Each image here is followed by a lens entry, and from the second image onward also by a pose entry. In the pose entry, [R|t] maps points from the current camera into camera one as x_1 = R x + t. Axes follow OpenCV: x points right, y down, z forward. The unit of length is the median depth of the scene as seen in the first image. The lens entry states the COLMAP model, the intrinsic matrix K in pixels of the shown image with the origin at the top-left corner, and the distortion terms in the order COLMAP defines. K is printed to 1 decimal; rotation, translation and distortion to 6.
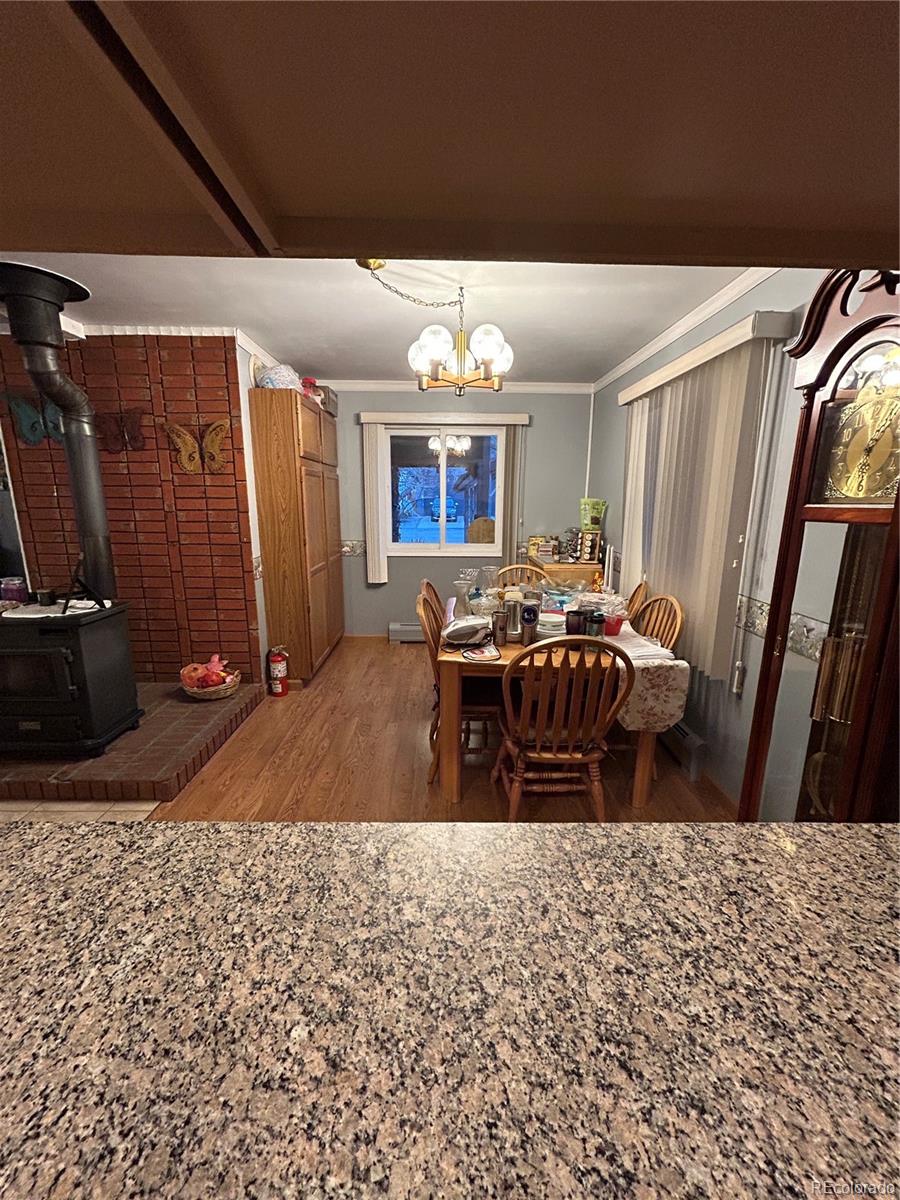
lens RADIAL K [[479.4, 0, 450.8], [0, 479.4, 598.1], [0, 0, 1]] dist [0.000031, 0.000187]
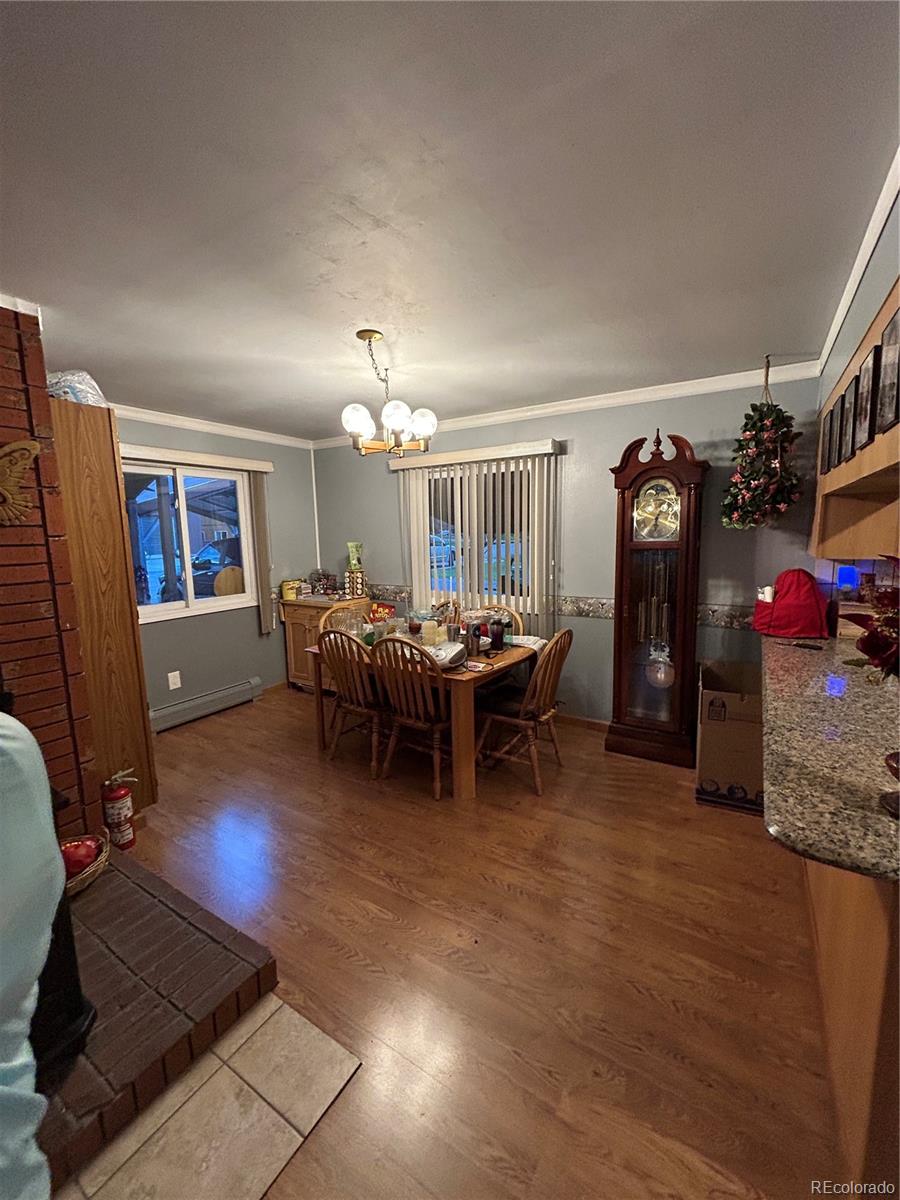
lens RADIAL K [[479.4, 0, 451.4], [0, 479.4, 599.0], [0, 0, 1]] dist [0.000031, 0.000187]
pose [[0.548460, -0.134561, 0.825278, -0.685748], [0.196429, 0.980081, 0.029260, -0.076018], [-0.812777, 0.146061, 0.563968, 0.219213]]
